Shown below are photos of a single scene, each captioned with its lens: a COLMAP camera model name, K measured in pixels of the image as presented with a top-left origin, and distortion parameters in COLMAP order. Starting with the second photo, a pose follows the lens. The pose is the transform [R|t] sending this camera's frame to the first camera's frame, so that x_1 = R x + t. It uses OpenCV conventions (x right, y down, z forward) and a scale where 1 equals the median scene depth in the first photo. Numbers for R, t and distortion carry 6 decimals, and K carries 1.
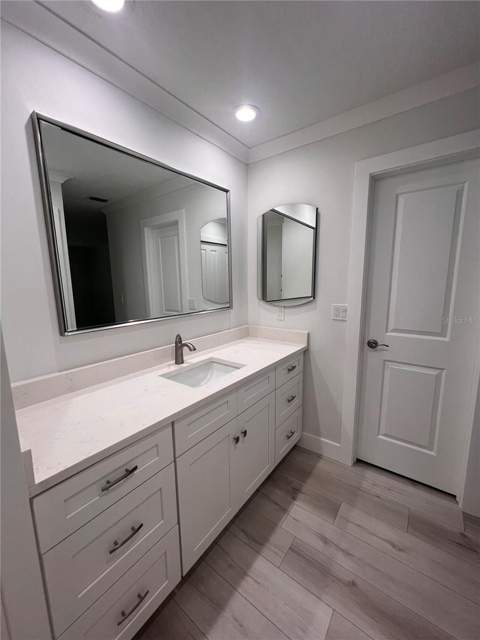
lens RADIAL K [[256.0, 0, 240.0], [0, 256.0, 320.0], [0, 0, 1]] dist [-0.000555, -0.000183]
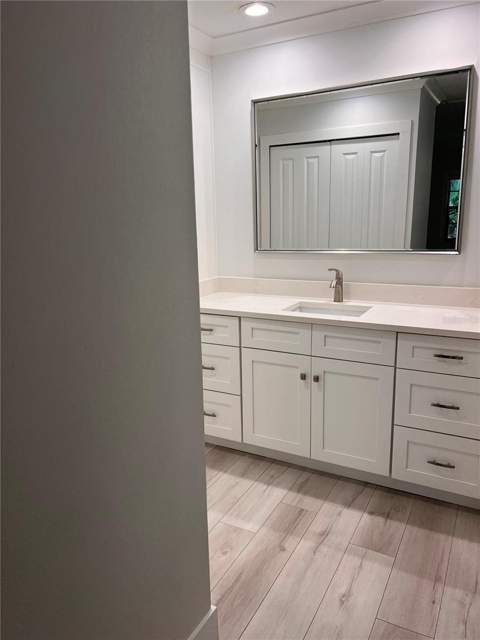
lens RADIAL K [[482.0, 0, 240.0], [0, 482.0, 320.0], [0, 0, 1]] dist [0.088845, -0.123716]
pose [[0.152875, 0.222029, -0.962981, 1.699094], [-0.133889, 0.970104, 0.202416, -0.091720], [0.979134, 0.097988, 0.178032, 0.399845]]
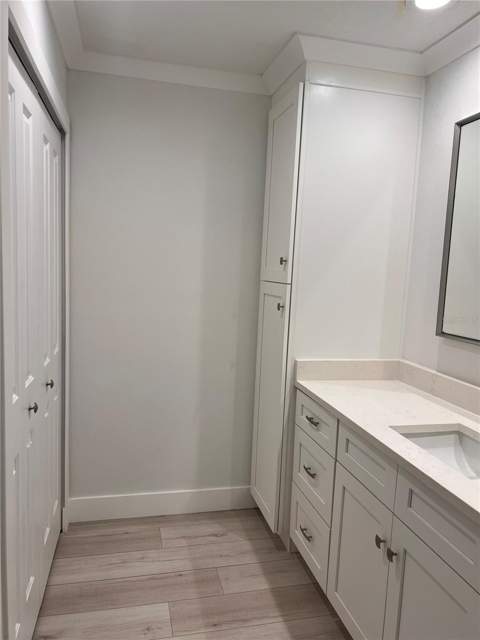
lens RADIAL K [[482.0, 0, 240.0], [0, 482.0, 320.0], [0, 0, 1]] dist [0.088845, -0.123716]
pose [[-0.632802, 0.076731, -0.770503, 1.052073], [-0.153726, 0.962821, 0.222135, -0.250803], [0.758901, 0.259014, -0.597479, 1.300049]]
